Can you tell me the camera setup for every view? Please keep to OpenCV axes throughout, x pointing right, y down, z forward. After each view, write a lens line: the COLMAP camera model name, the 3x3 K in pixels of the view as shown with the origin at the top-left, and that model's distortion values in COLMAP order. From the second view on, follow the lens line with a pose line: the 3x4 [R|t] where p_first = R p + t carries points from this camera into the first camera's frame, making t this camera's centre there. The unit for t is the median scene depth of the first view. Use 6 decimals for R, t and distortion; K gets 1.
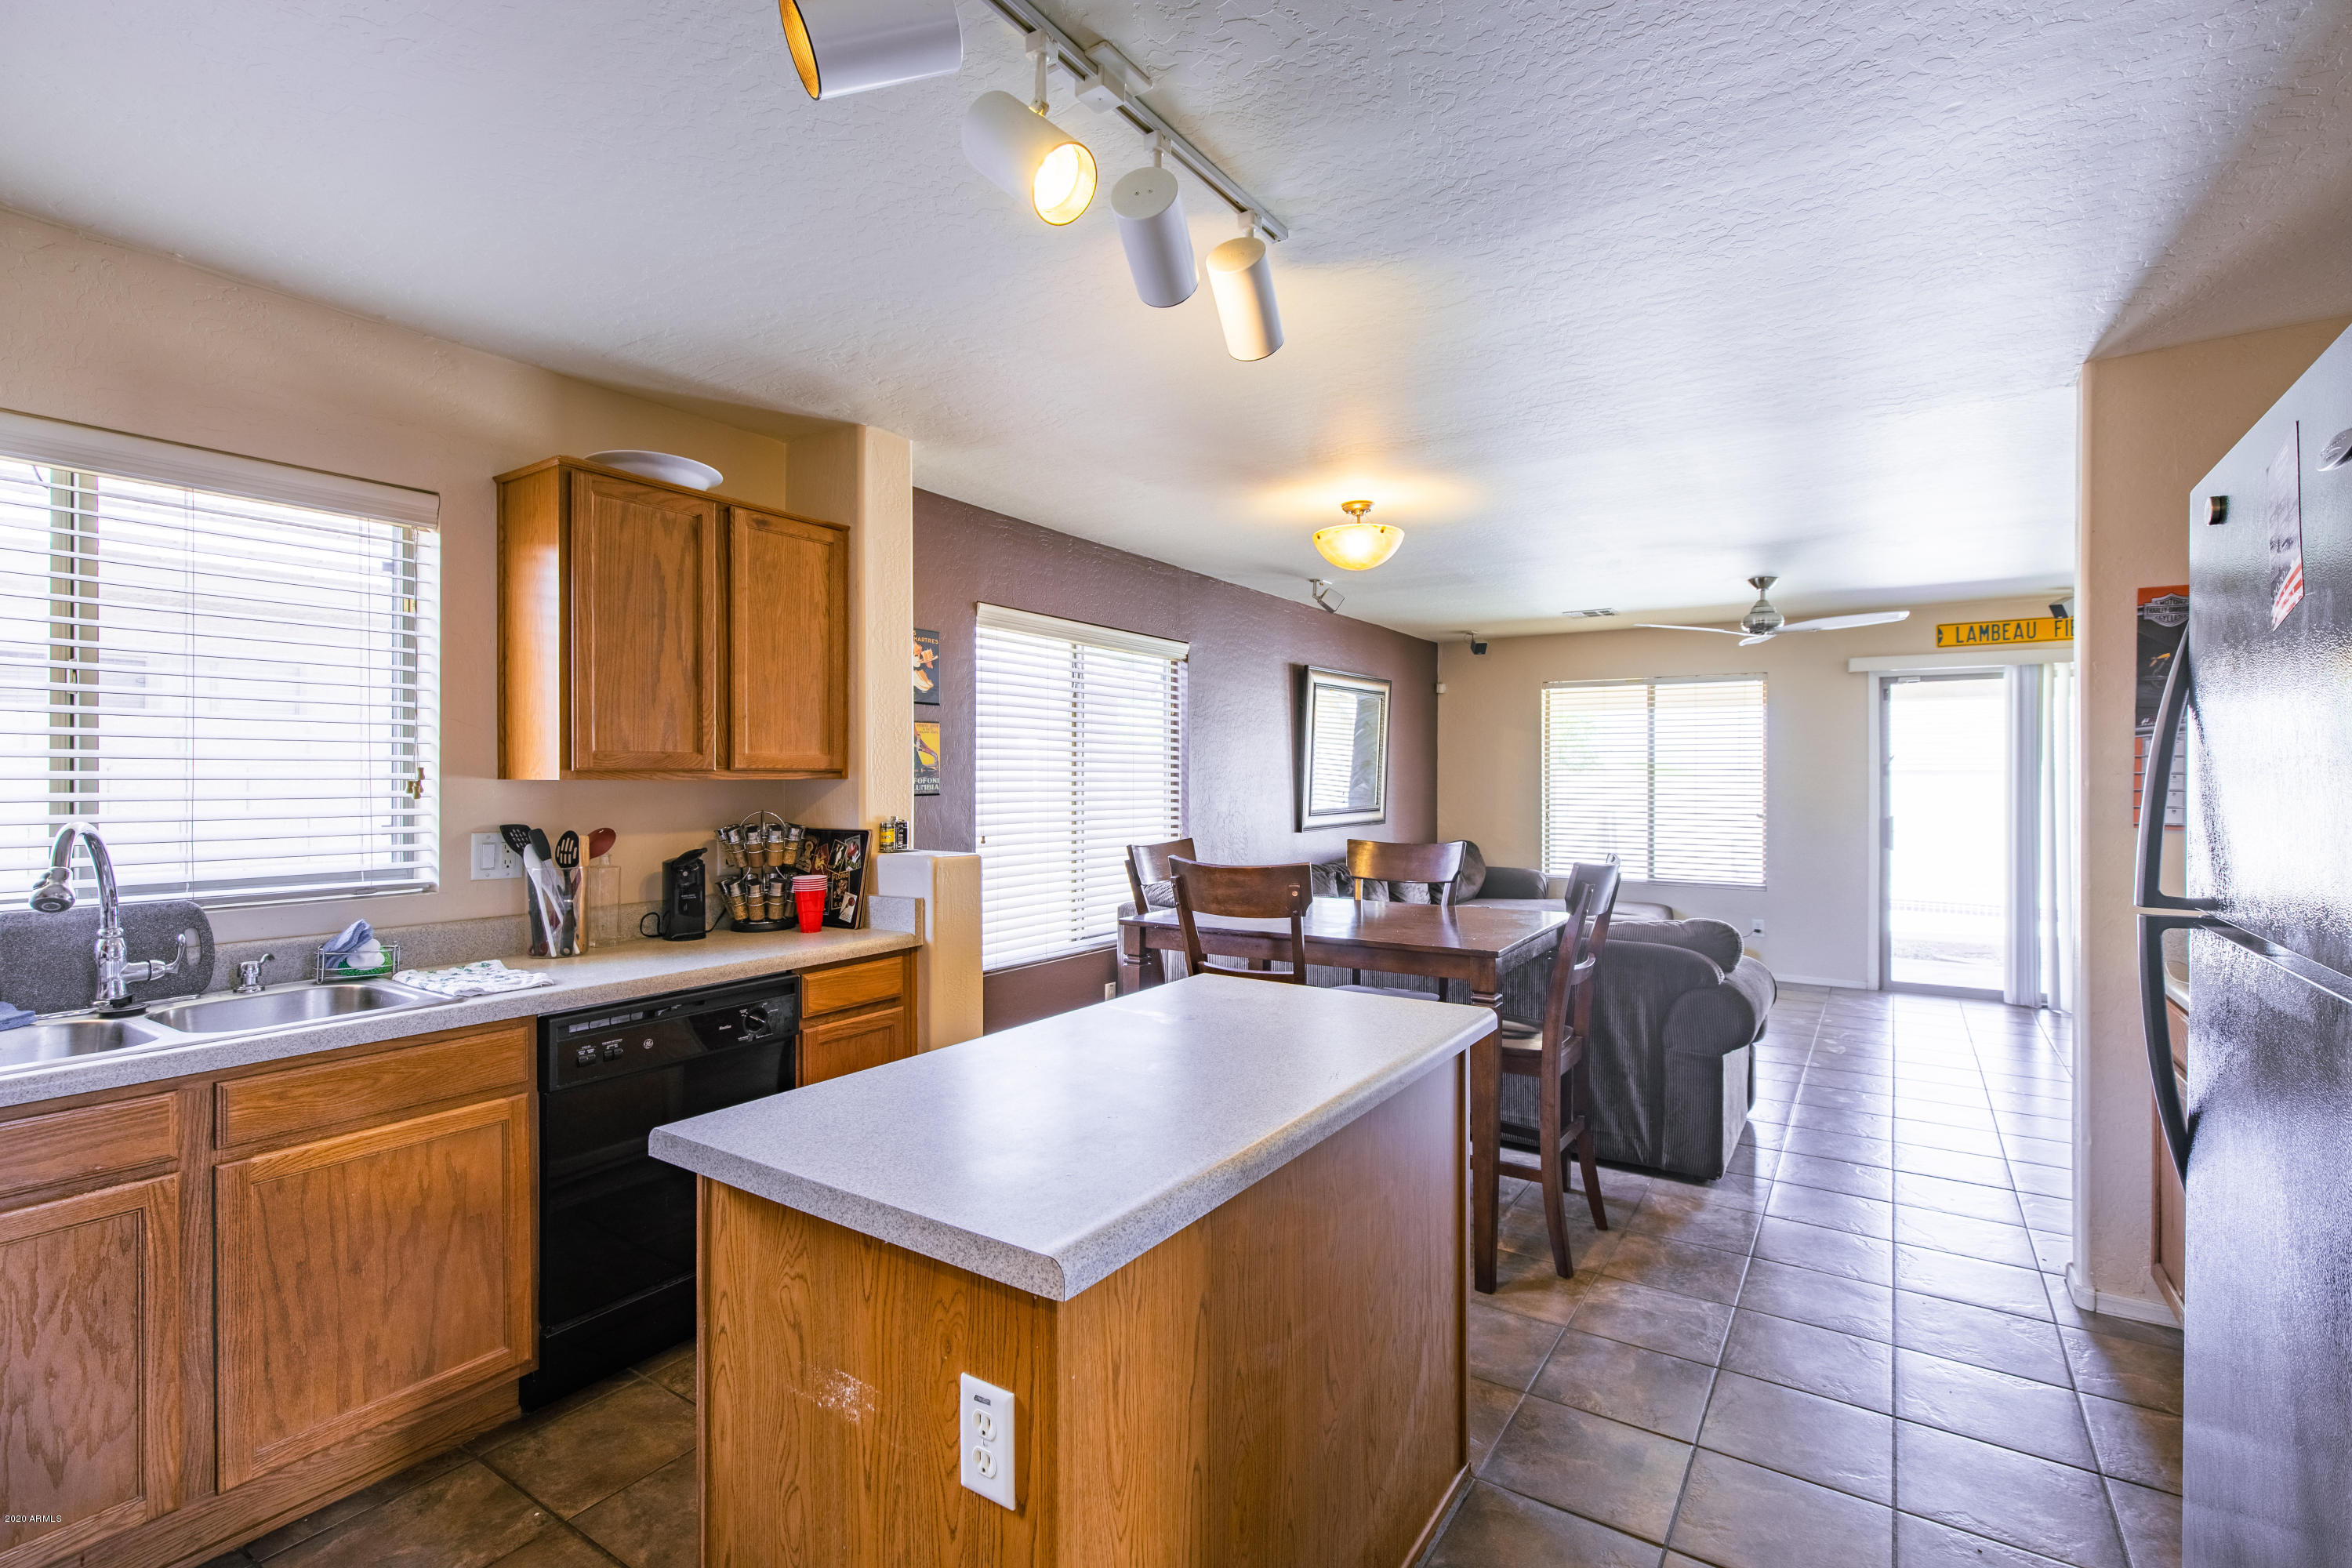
lens RADIAL K [[1075.3, 0, 1191.5], [0, 1075.3, 776.5], [0, 0, 1]] dist [-0.000390, -0.000544]
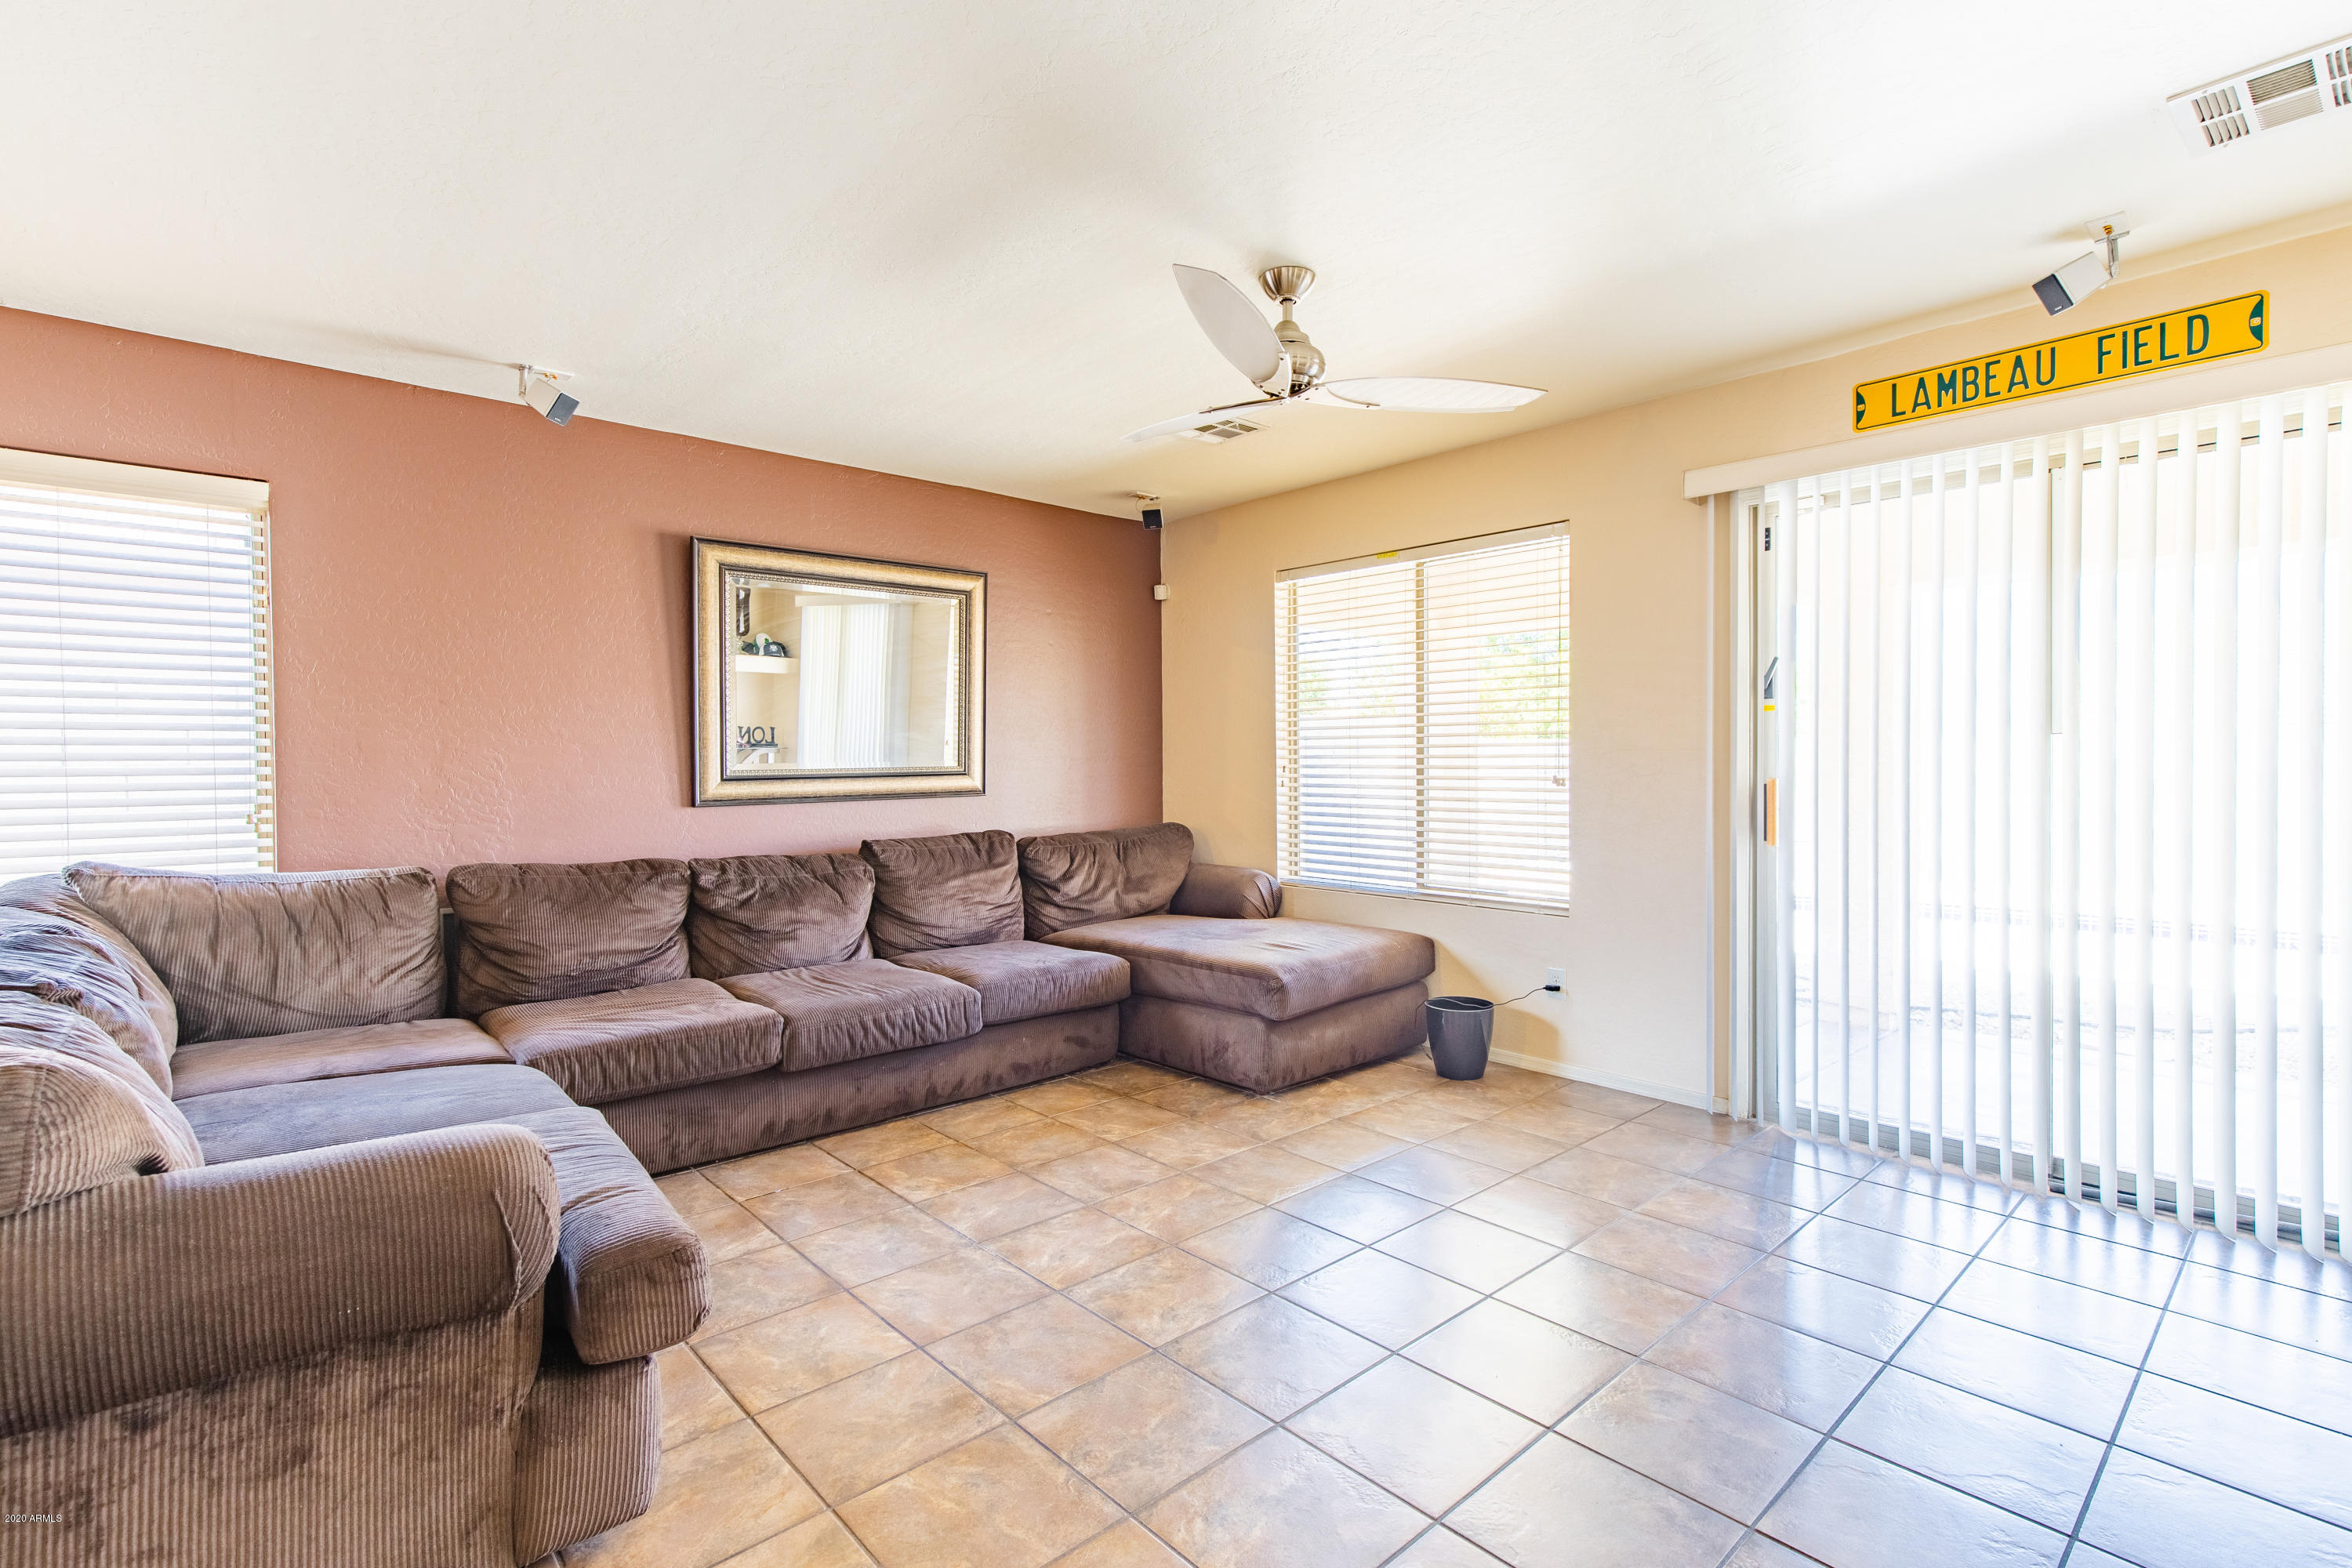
lens RADIAL K [[1075.3, 0, 1210.4], [0, 1075.3, 768.7], [0, 0, 1]] dist [-0.000390, -0.000544]
pose [[0.968755, -0.004463, -0.247981, 1.182501], [0.007379, 0.999914, 0.010830, 0.055070], [0.247911, -0.012321, 0.968704, 1.011559]]
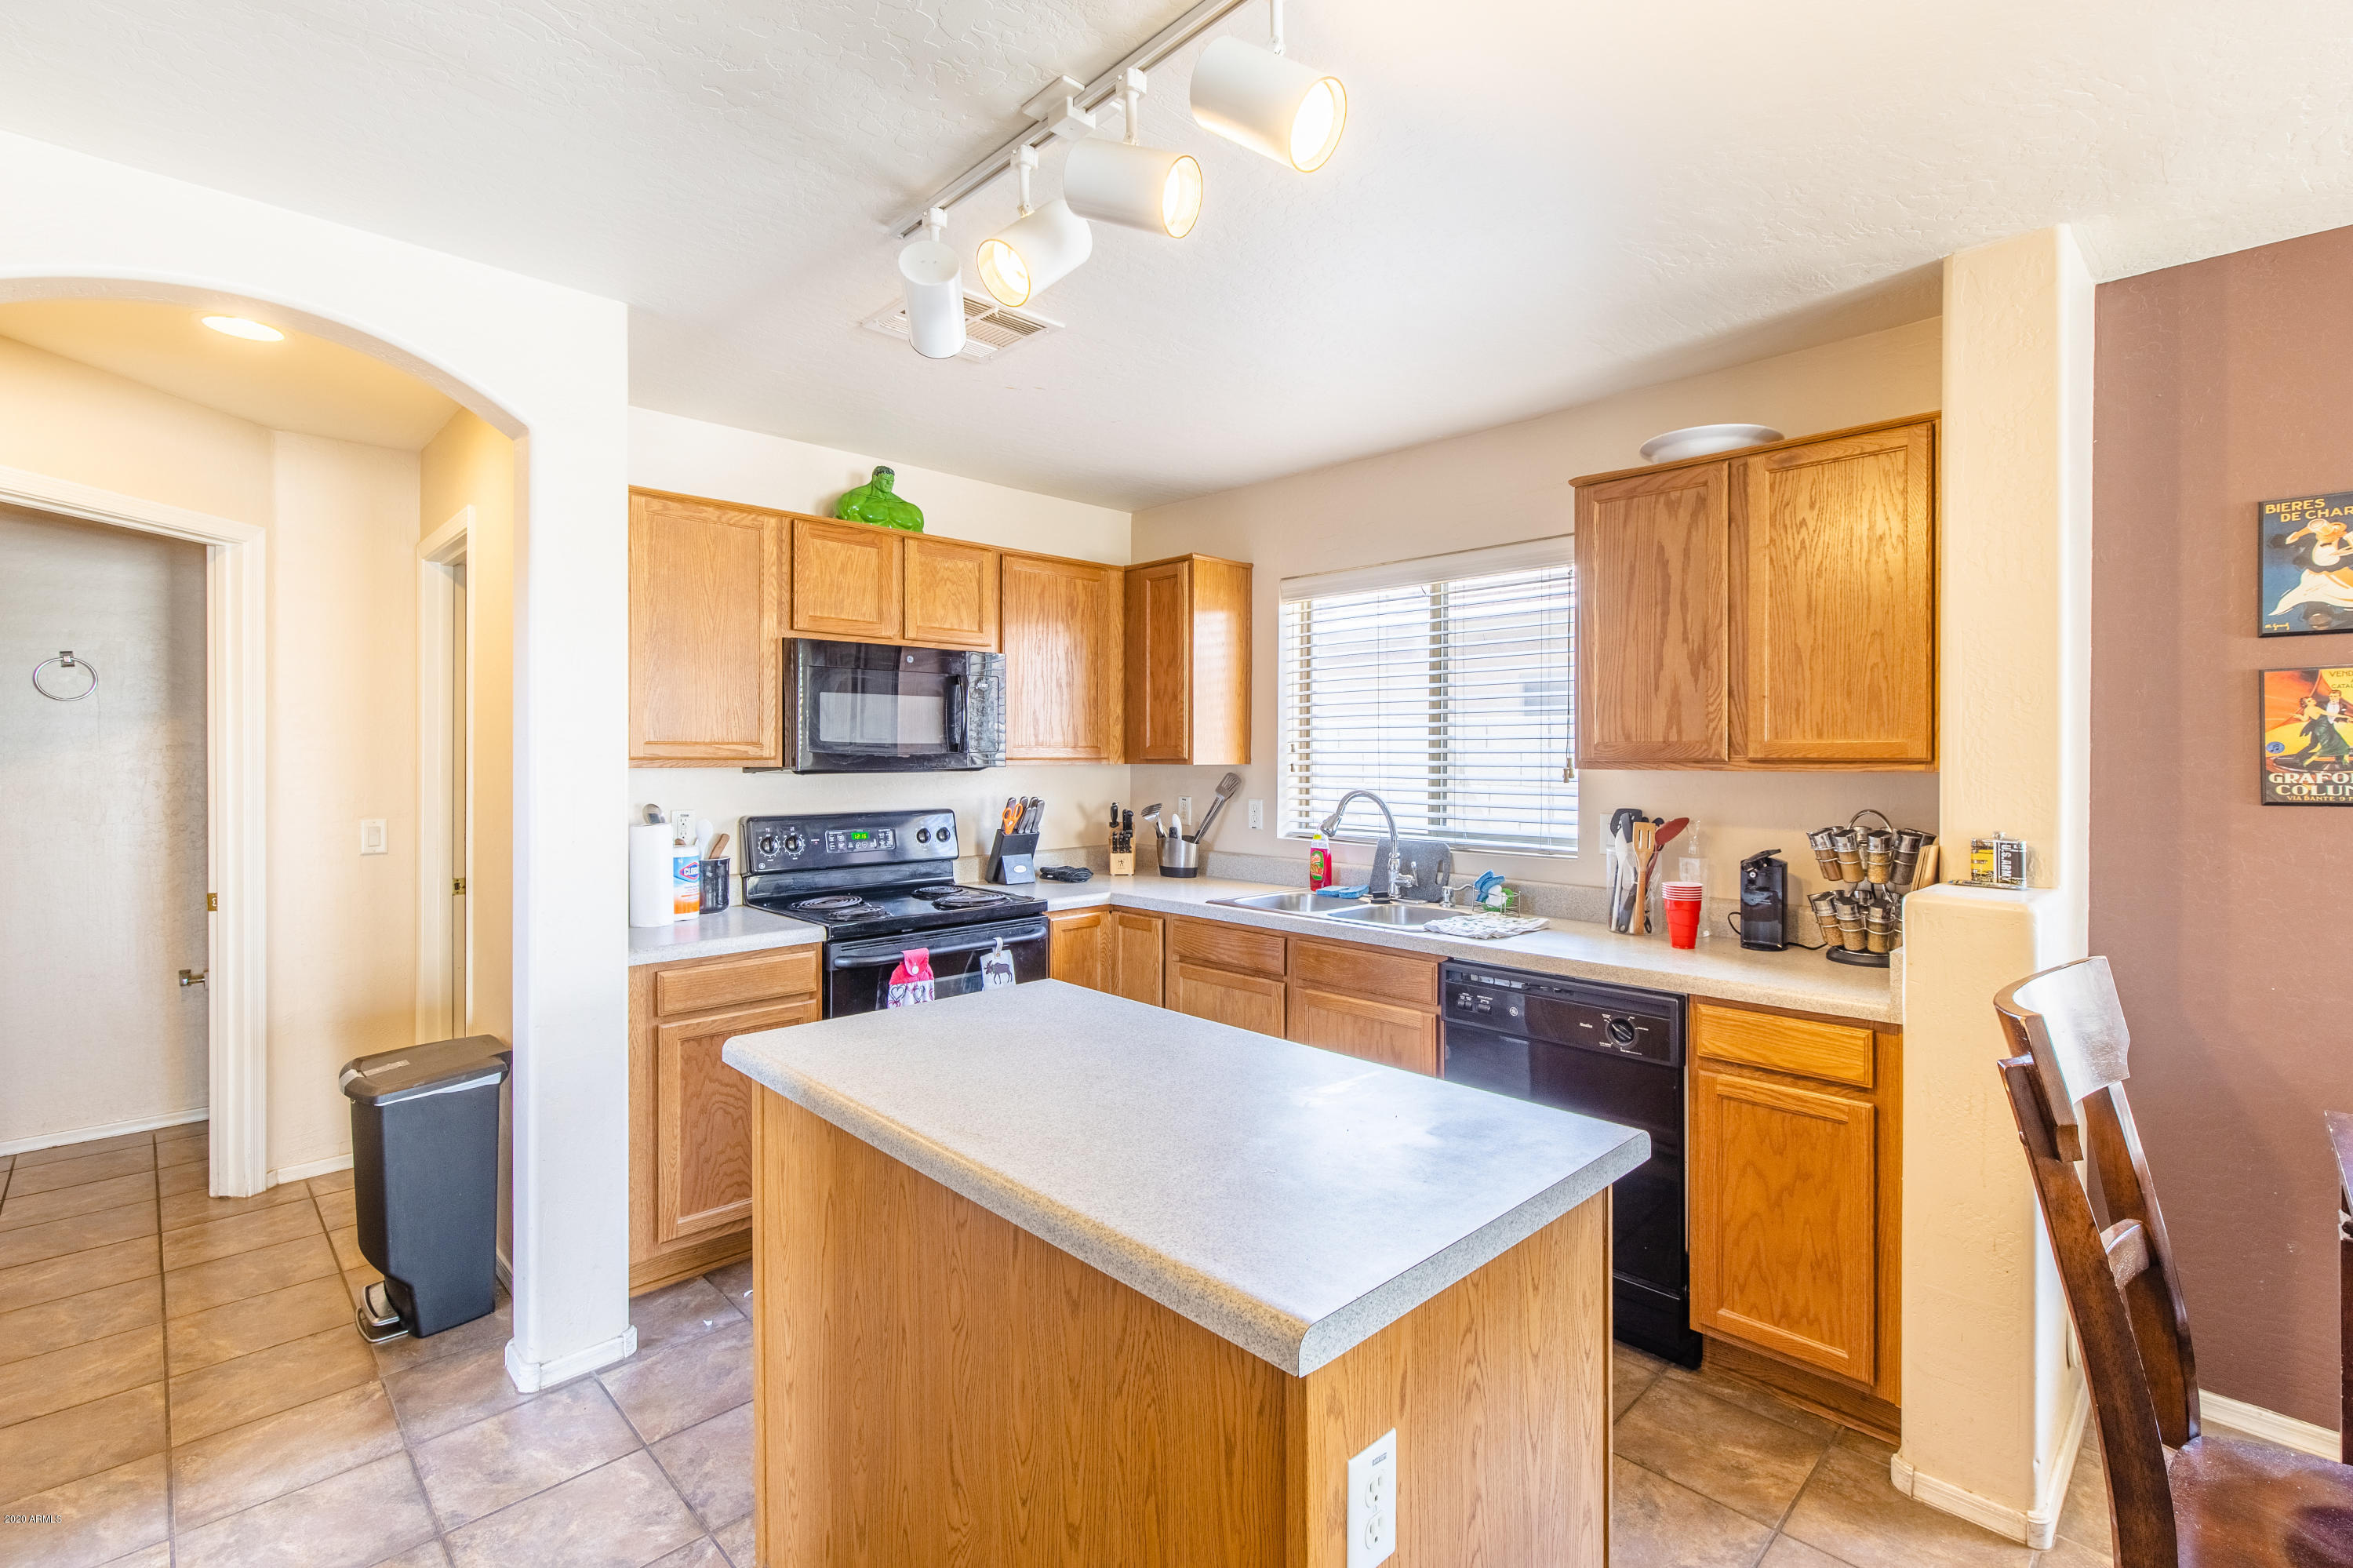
lens RADIAL K [[1075.8, 0, 1203.7], [0, 1075.8, 758.5], [0, 0, 1]] dist [-0.000390, -0.000544]
pose [[-0.226205, 0.001800, -0.974078, 0.512988], [-0.000488, 0.999998, 0.001962, -0.008995], [0.974080, 0.000919, -0.226203, 0.761415]]
